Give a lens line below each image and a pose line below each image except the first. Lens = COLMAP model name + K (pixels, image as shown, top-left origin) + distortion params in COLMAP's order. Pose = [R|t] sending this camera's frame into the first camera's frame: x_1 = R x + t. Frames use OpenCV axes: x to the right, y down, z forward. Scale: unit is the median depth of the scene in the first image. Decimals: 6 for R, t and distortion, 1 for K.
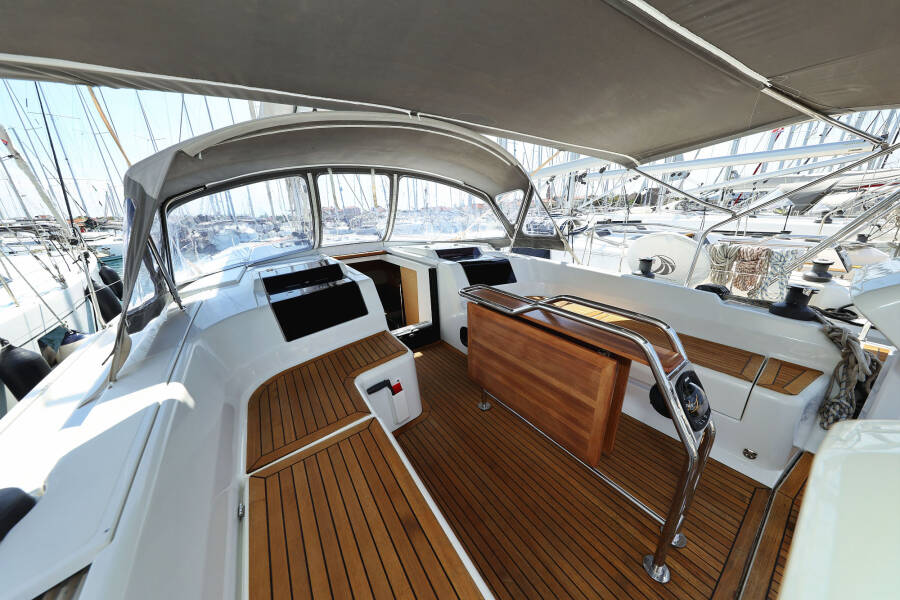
lens RADIAL K [[286.2, 0, 450.9], [0, 286.2, 299.8], [0, 0, 1]] dist [0.000359, -0.000150]
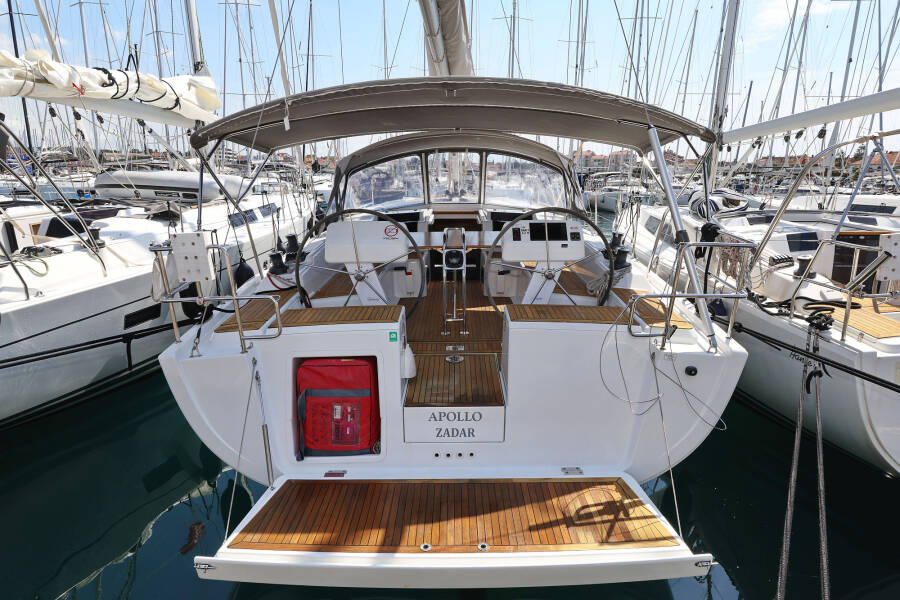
lens RADIAL K [[499.1, 0, 448.5], [0, 499.1, 305.2], [0, 0, 1]] dist [-0.014114, 0.001737]
pose [[0.804833, 0.199616, -0.558925, 1.257213], [-0.207300, 0.976977, 0.050416, 0.186356], [0.556121, 0.075289, 0.827684, -1.059324]]
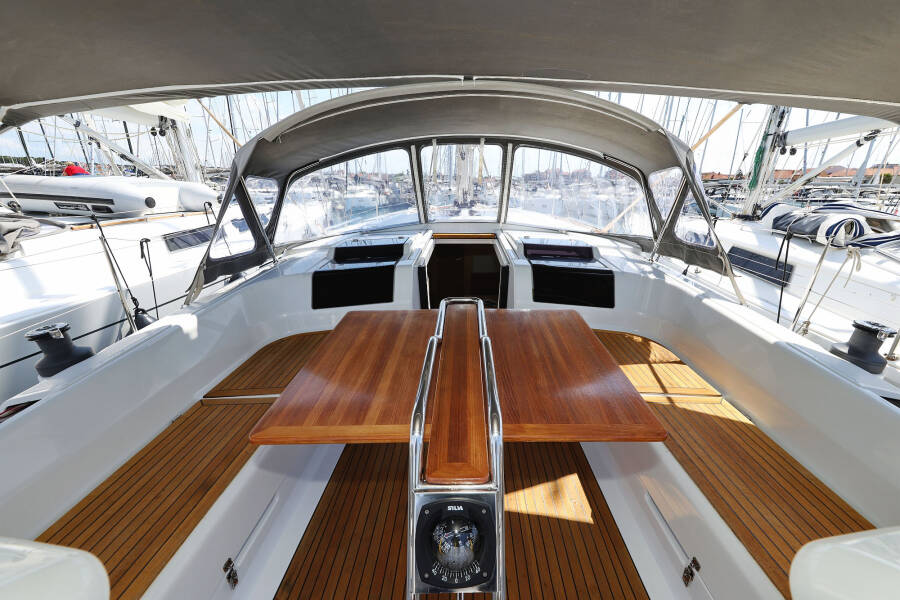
lens RADIAL K [[348.6, 0, 464.4], [0, 348.6, 299.1], [0, 0, 1]] dist [0.000895, 0.000759]
pose [[0.812141, 0.231341, -0.535638, 0.391584], [-0.207909, 0.972518, 0.104793, -0.098552], [0.545161, 0.026257, 0.837920, 0.124436]]
